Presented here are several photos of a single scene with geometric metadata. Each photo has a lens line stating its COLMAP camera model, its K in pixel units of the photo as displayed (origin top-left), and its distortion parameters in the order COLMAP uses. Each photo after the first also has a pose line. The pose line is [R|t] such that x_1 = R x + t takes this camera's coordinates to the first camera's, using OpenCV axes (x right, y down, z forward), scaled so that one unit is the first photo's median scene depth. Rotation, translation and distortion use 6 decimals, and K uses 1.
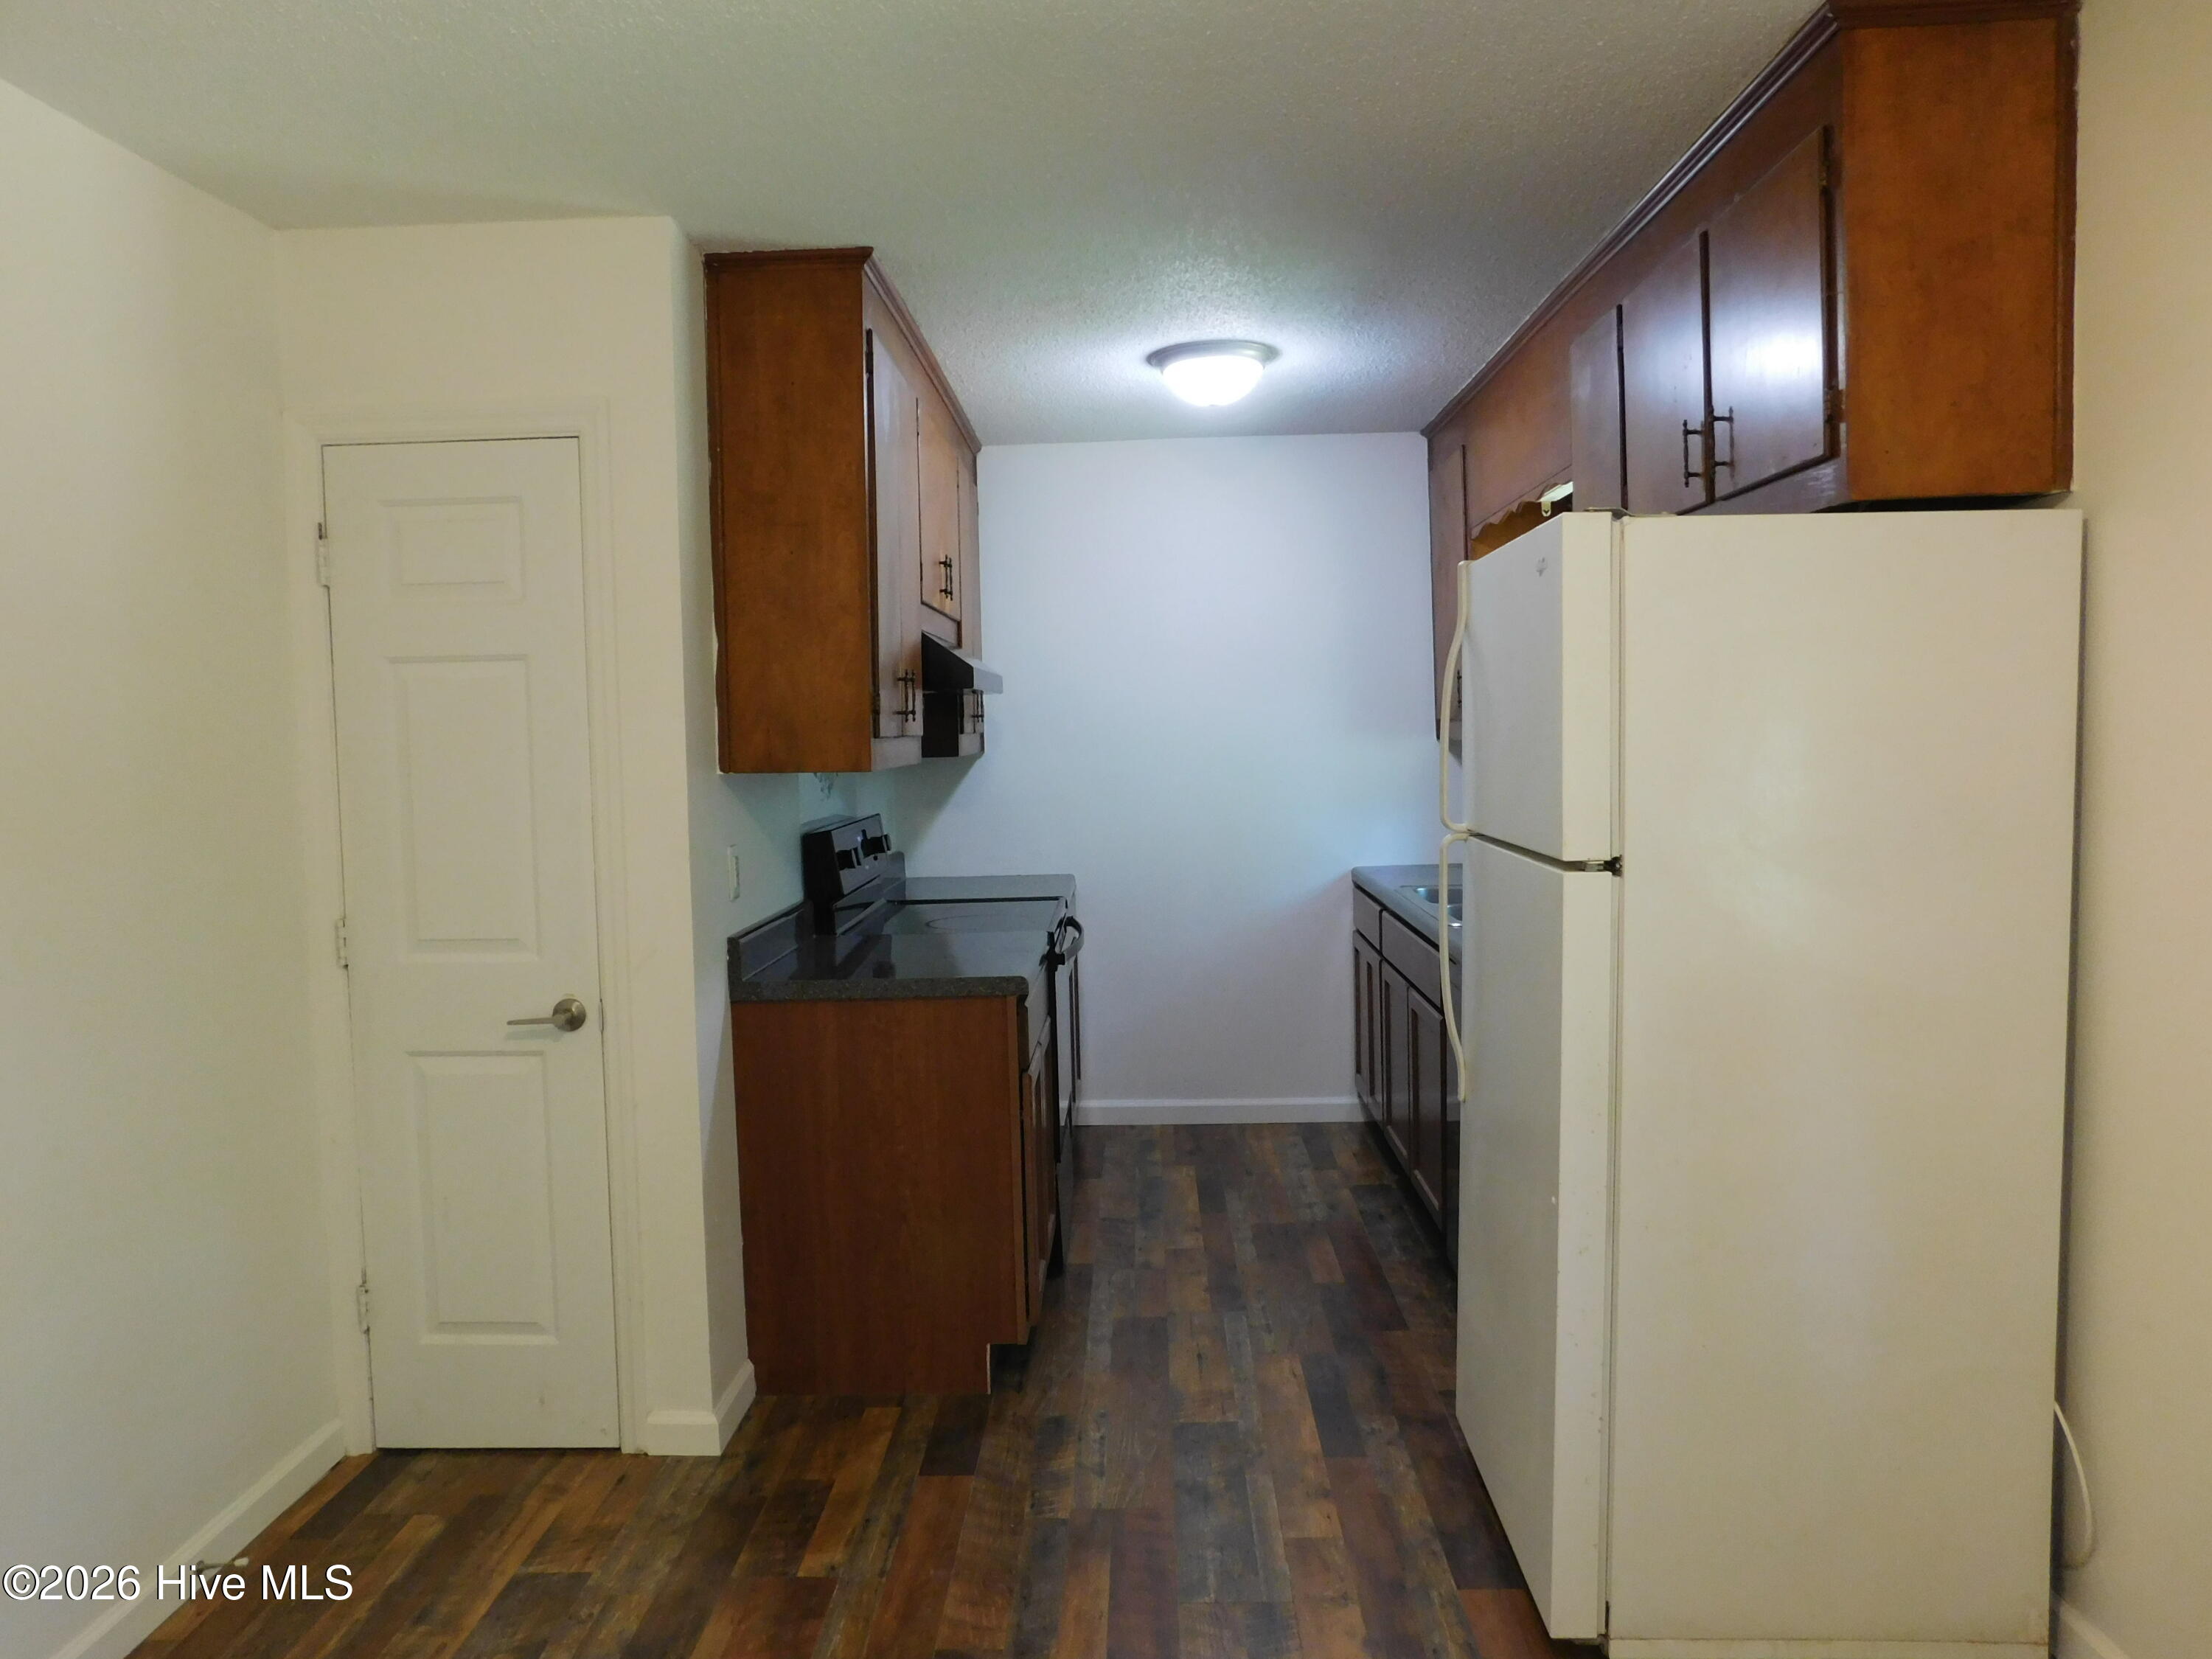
lens RADIAL K [[1457.2, 0, 1105.8], [0, 1457.2, 823.9], [0, 0, 1]] dist [-0.066859, 0.057406]
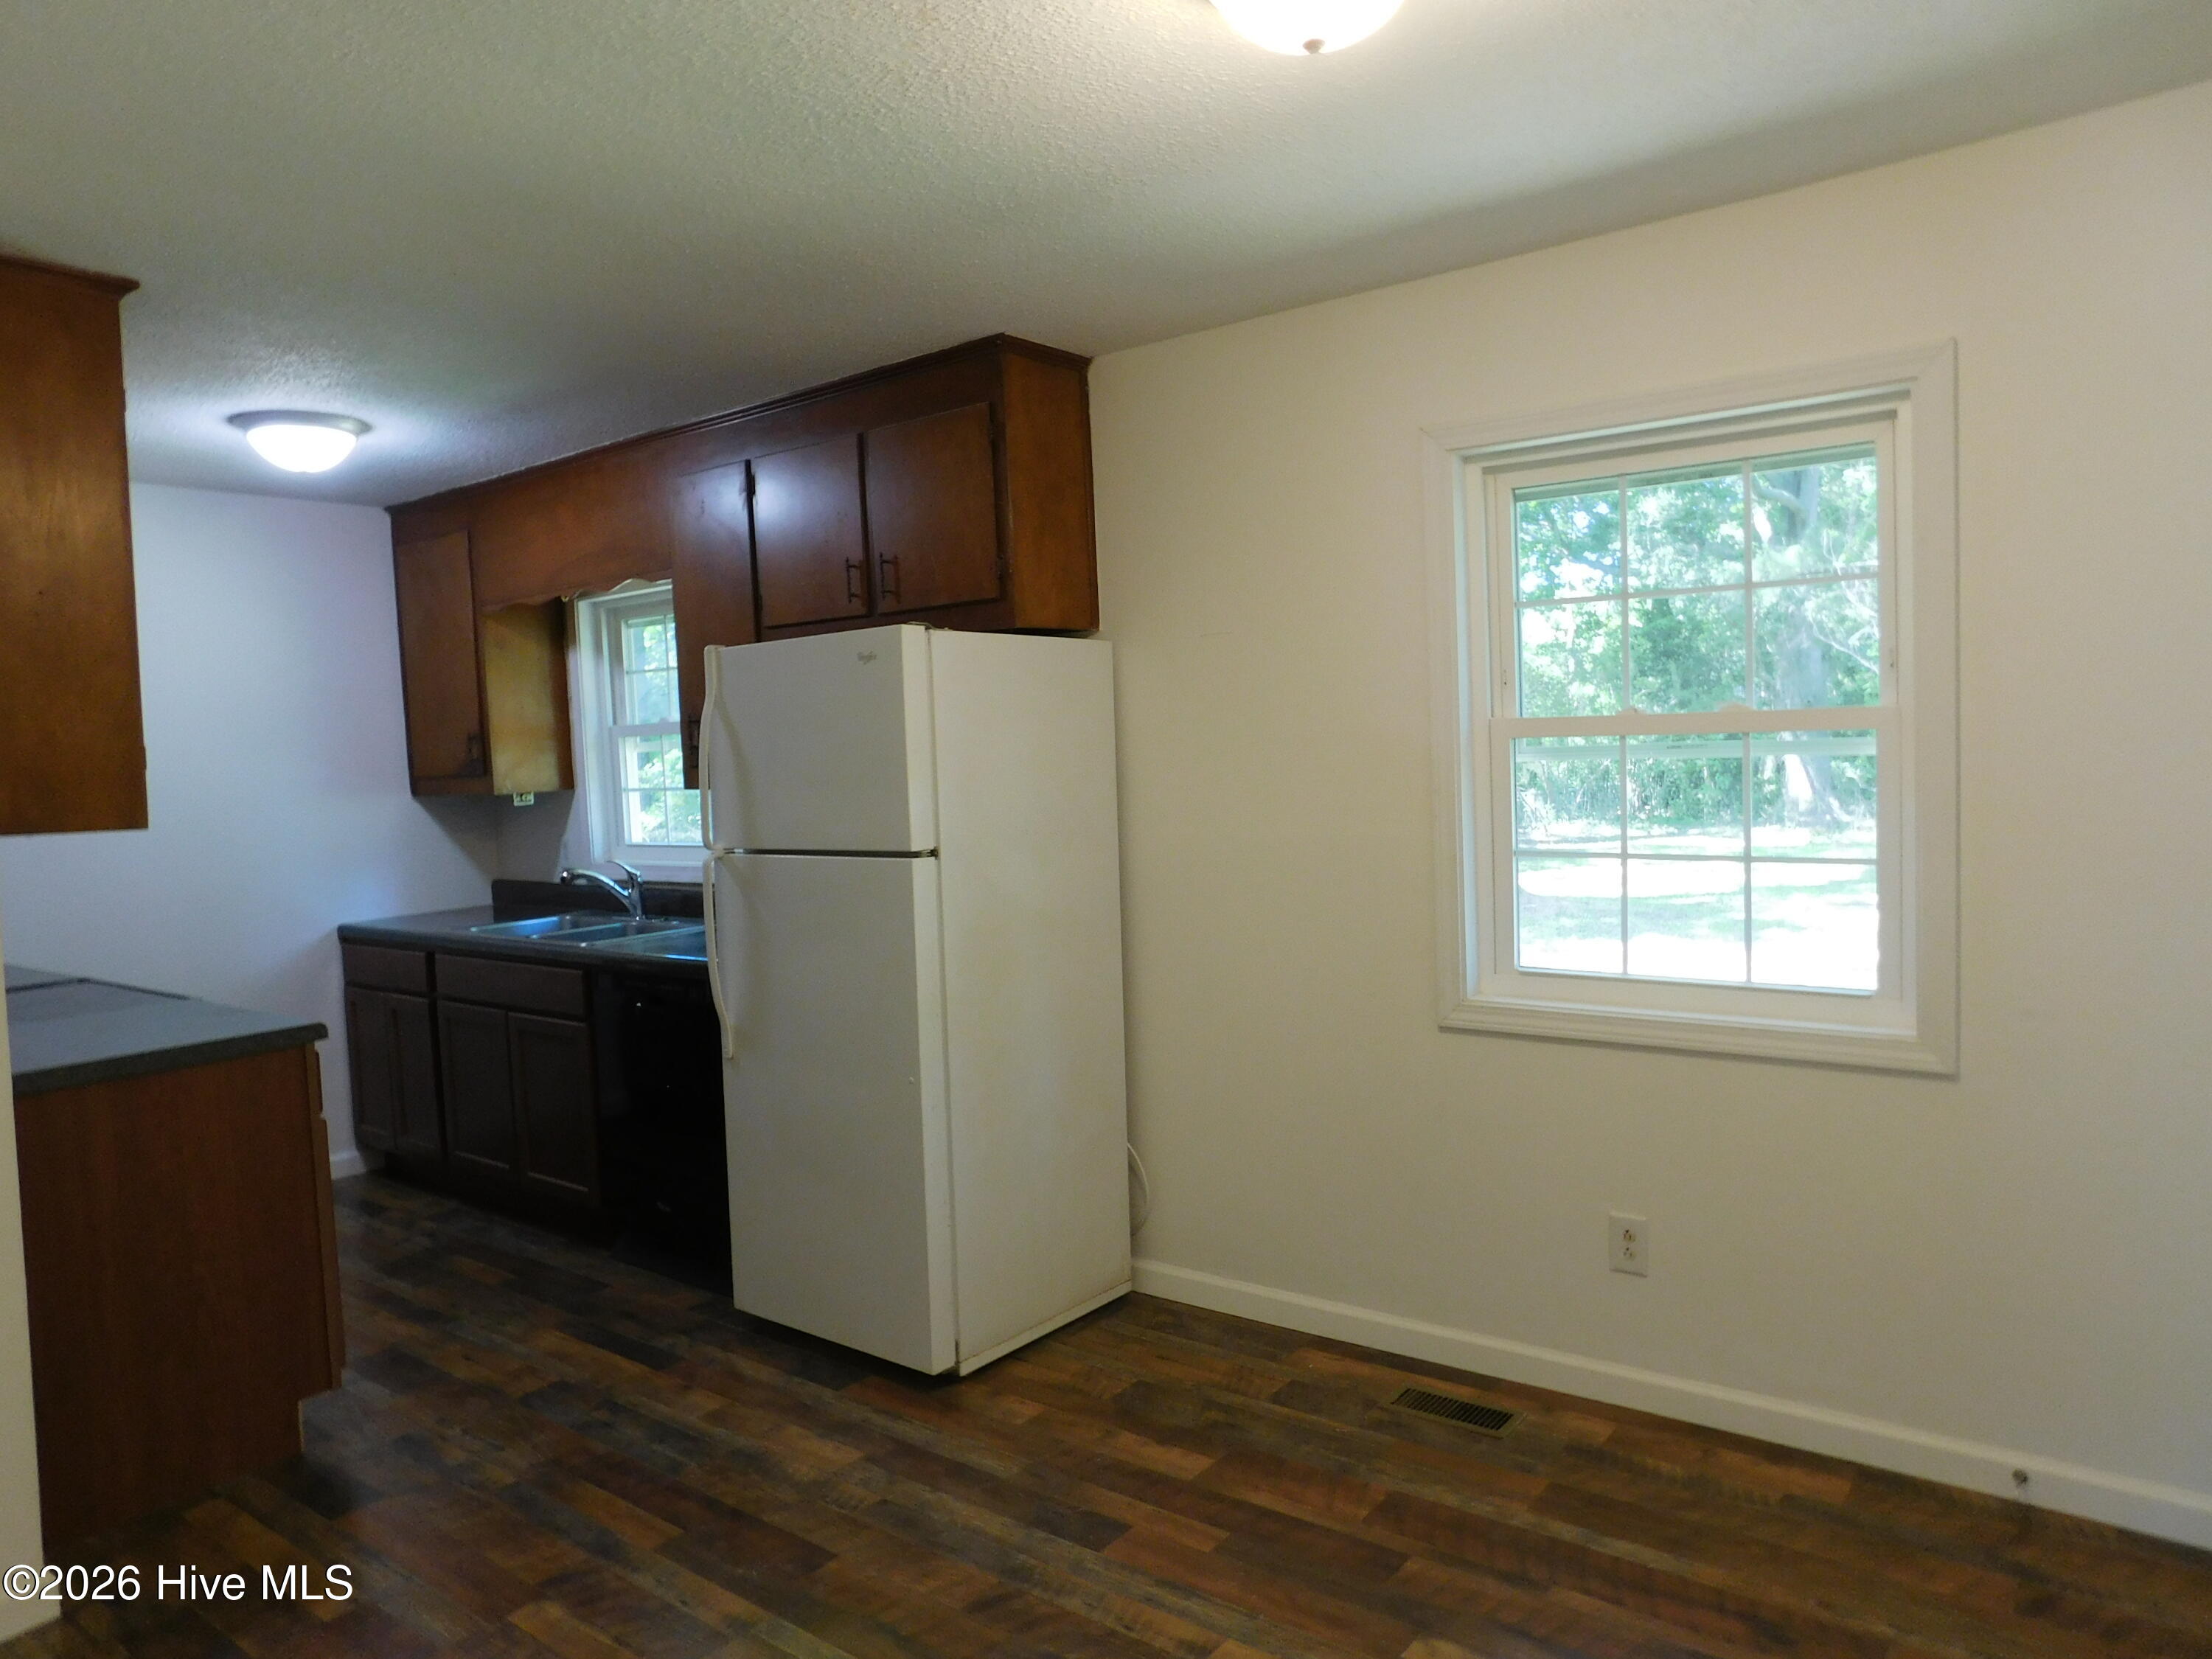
lens RADIAL K [[1457.2, 0, 1105.8], [0, 1457.2, 823.9], [0, 0, 1]] dist [-0.066859, 0.057406]
pose [[0.592555, -0.038190, 0.804624, -0.651193], [0.076014, 0.997069, -0.008655, 0.020855], [-0.801935, 0.066291, 0.593721, -0.060690]]
